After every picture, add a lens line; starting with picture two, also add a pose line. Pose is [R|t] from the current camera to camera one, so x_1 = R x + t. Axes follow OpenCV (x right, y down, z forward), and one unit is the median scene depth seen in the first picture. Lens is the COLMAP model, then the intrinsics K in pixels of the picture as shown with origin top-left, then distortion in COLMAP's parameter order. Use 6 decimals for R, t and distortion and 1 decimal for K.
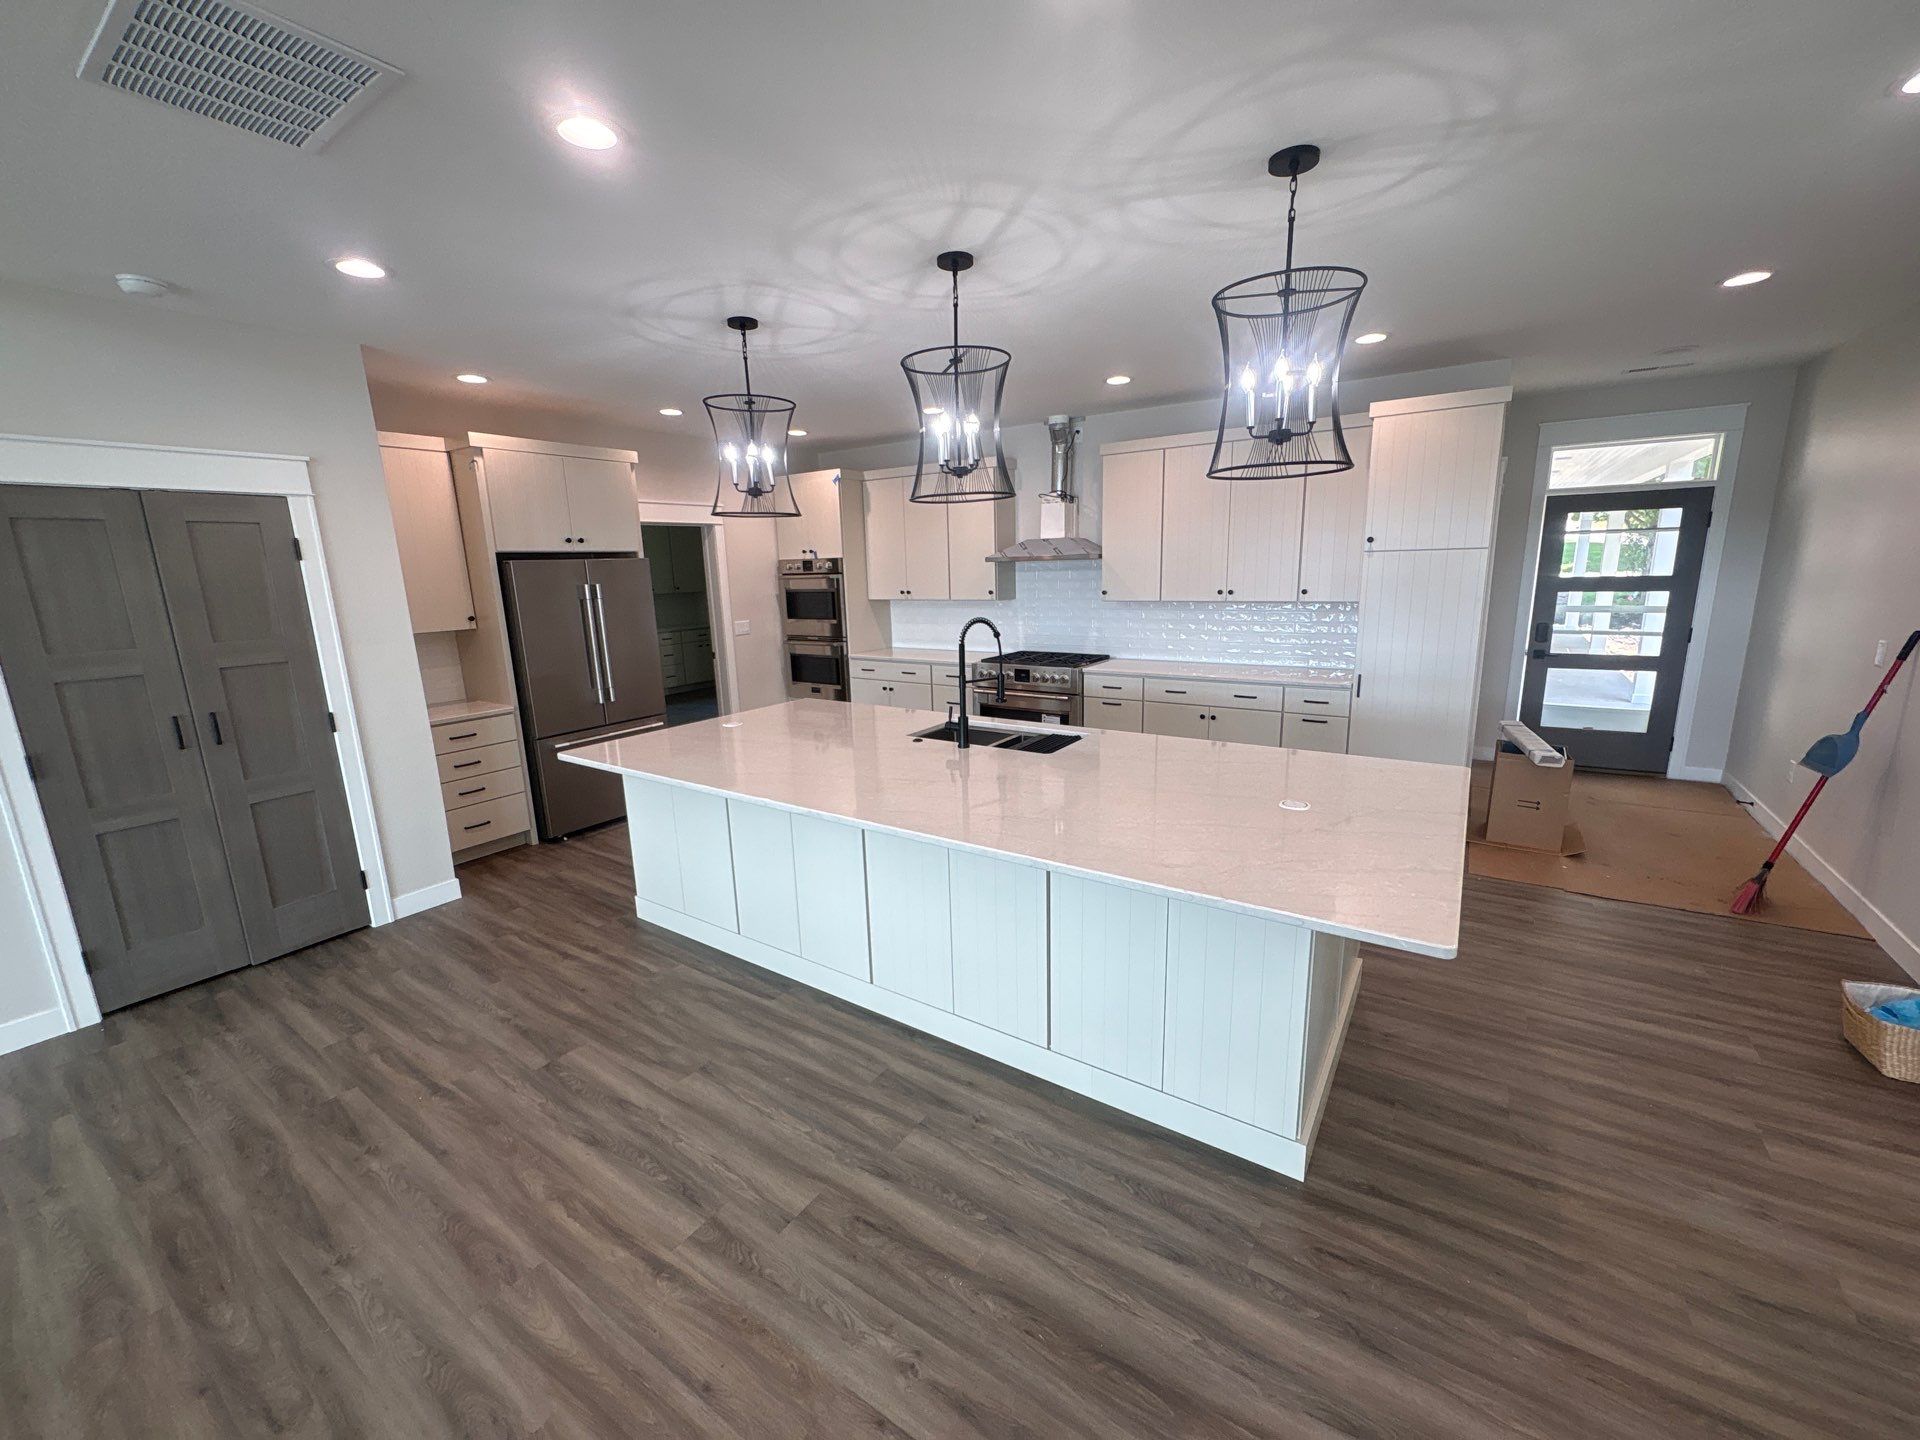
lens RADIAL K [[773.7, 0, 960.0], [0, 773.7, 720.0], [0, 0, 1]] dist [0.000447, -0.000083]
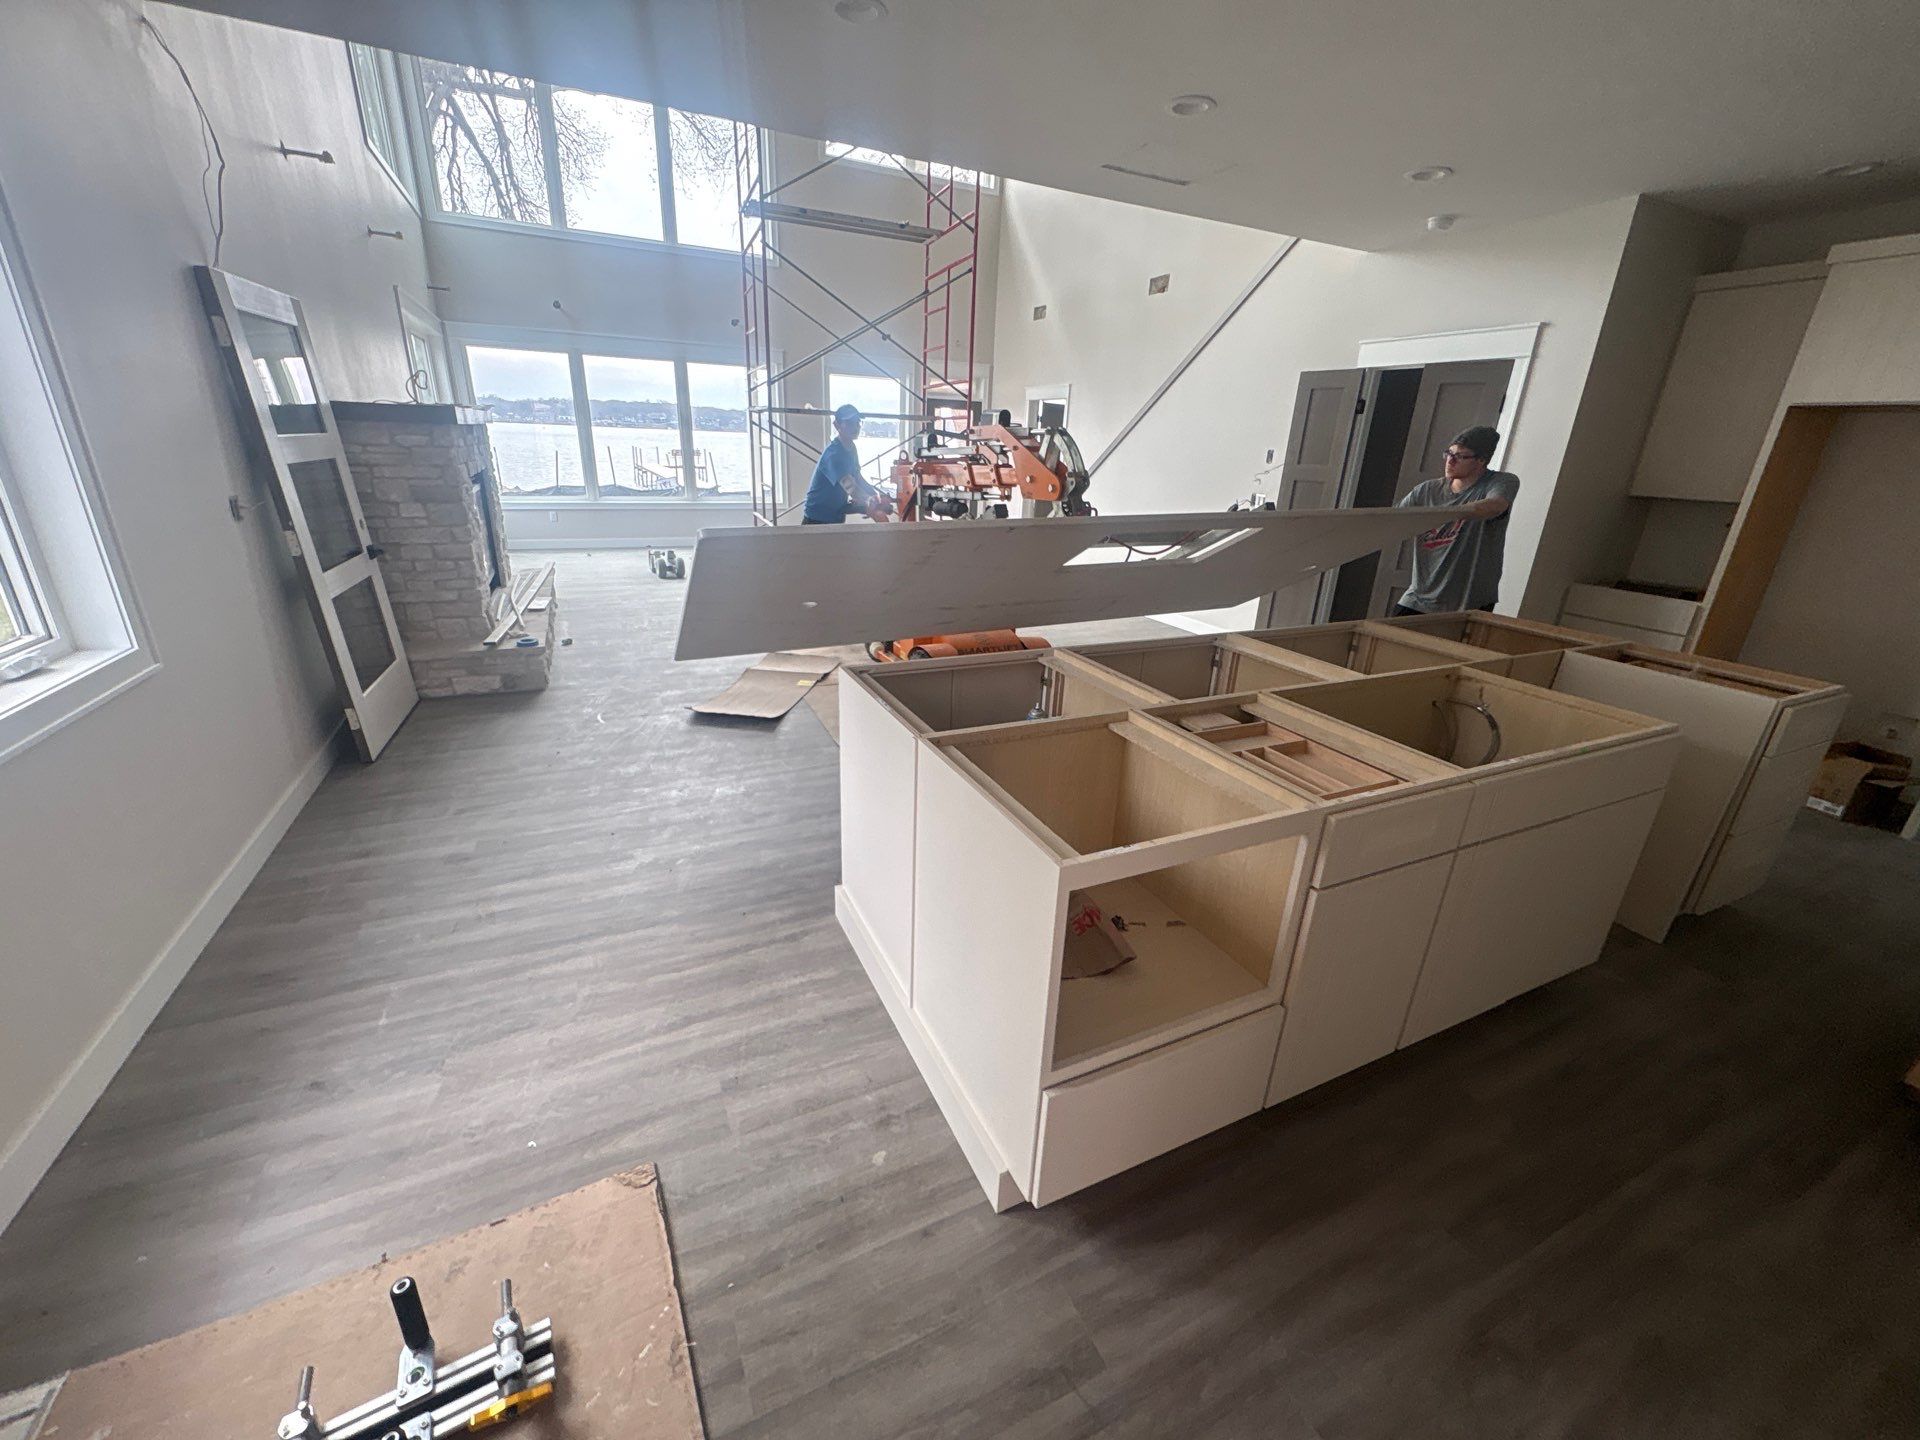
lens RADIAL K [[758.2, 0, 960.0], [0, 758.2, 720.0], [0, 0, 1]] dist [0.000875, -0.000439]
pose [[-0.507406, 0.309174, -0.804333, 0.506103], [-0.195429, 0.867807, 0.456857, -0.110599], [0.839254, 0.389002, -0.379909, 0.622805]]
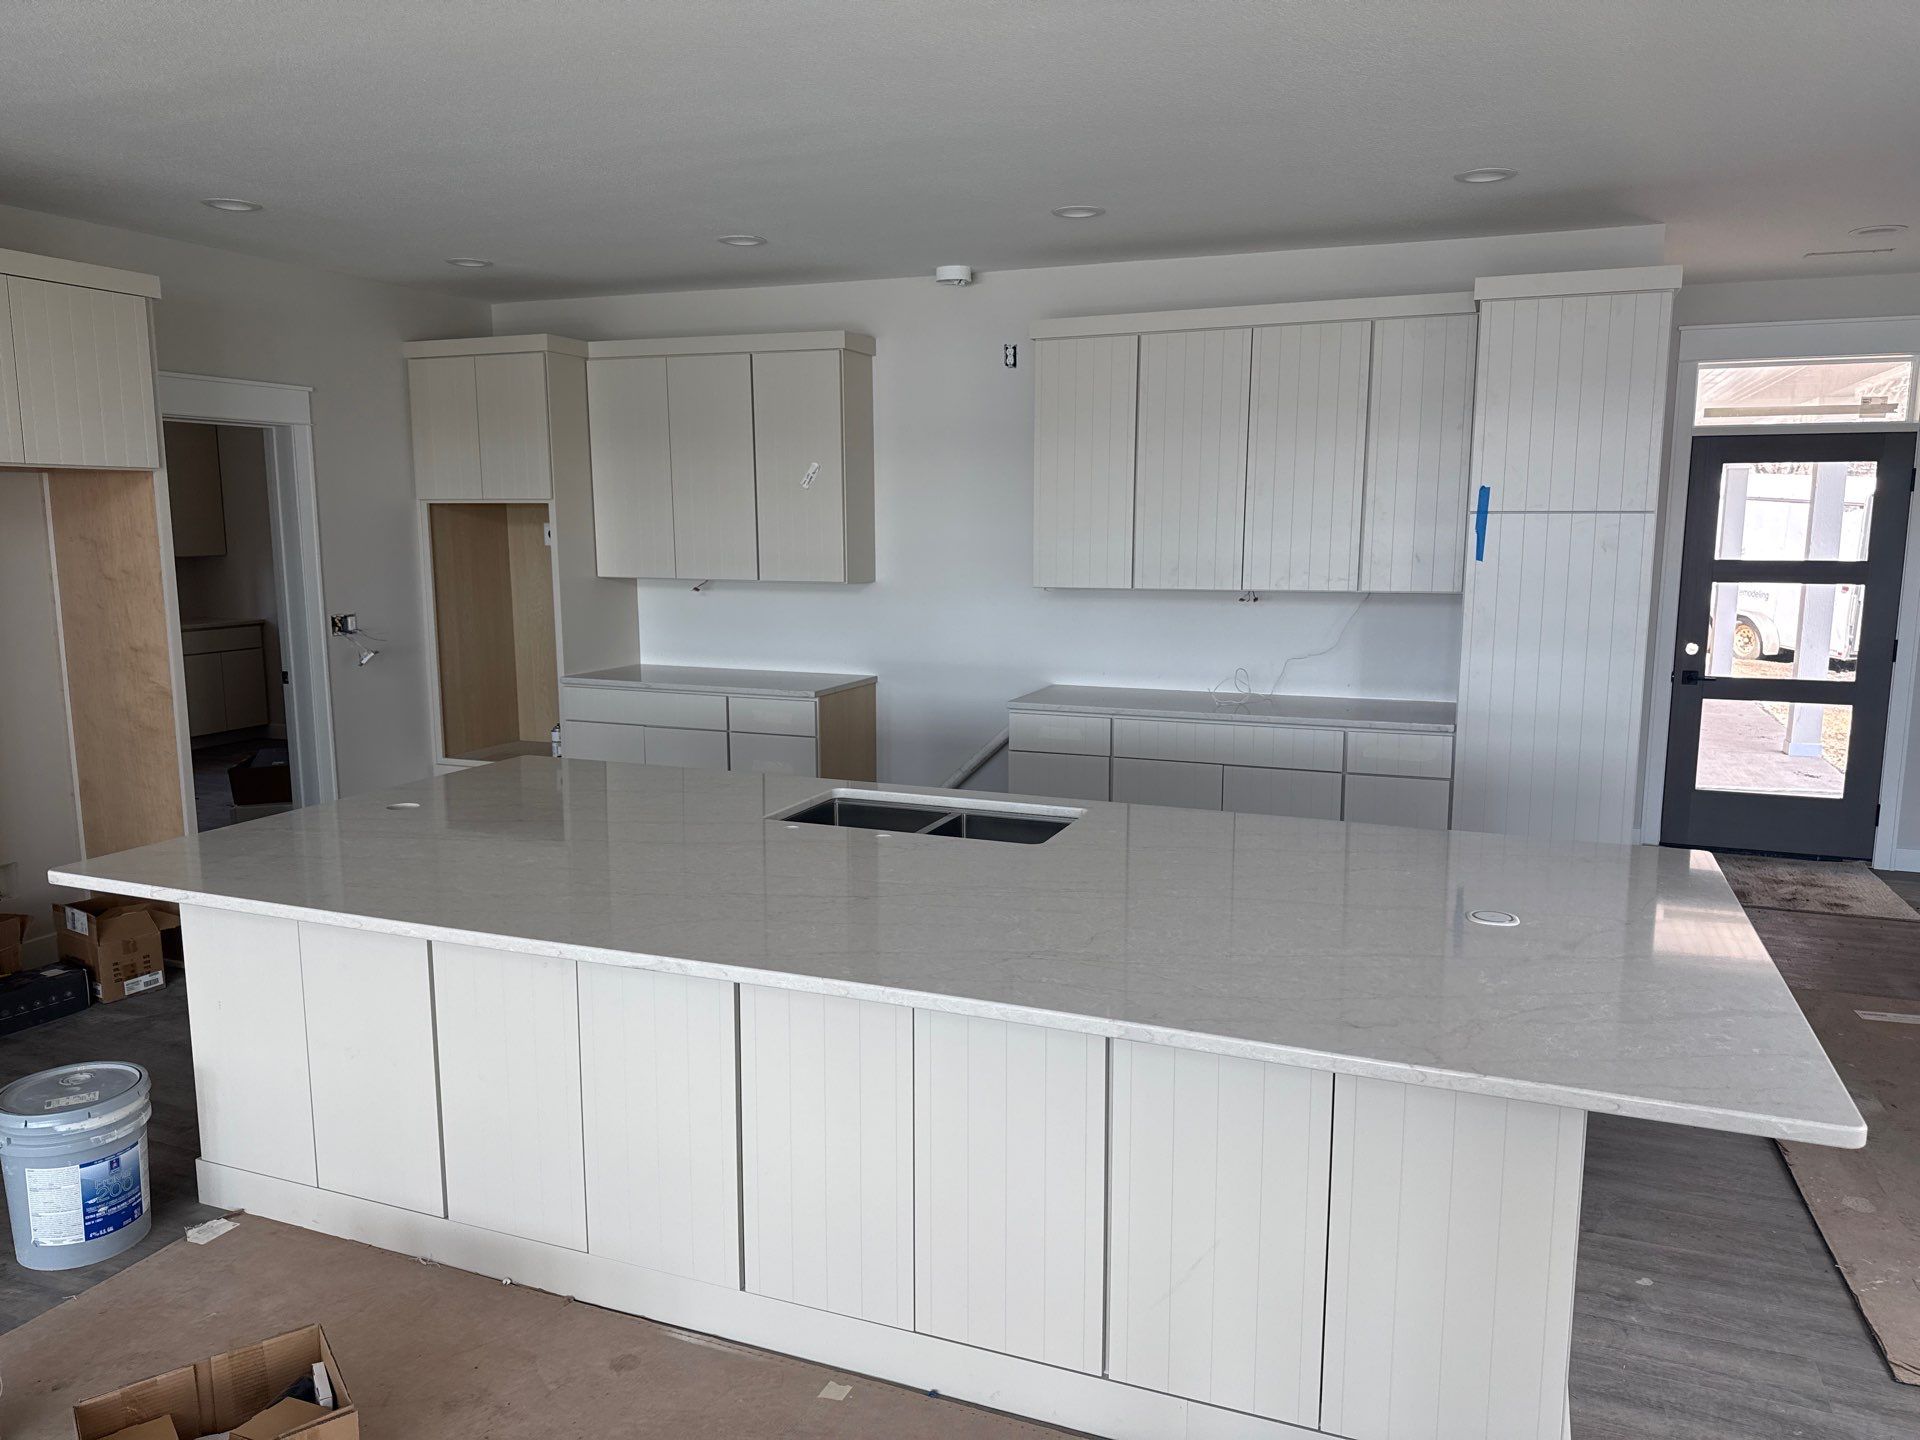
lens RADIAL K [[1355.1, 0, 946.0], [0, 1355.1, 718.7], [0, 0, 1]] dist [0.058211, -0.088742]
pose [[0.977704, -0.002969, 0.209967, -0.097947], [0.015402, 0.998221, -0.057606, 0.004834], [-0.209422, 0.059556, 0.976010, 0.020065]]
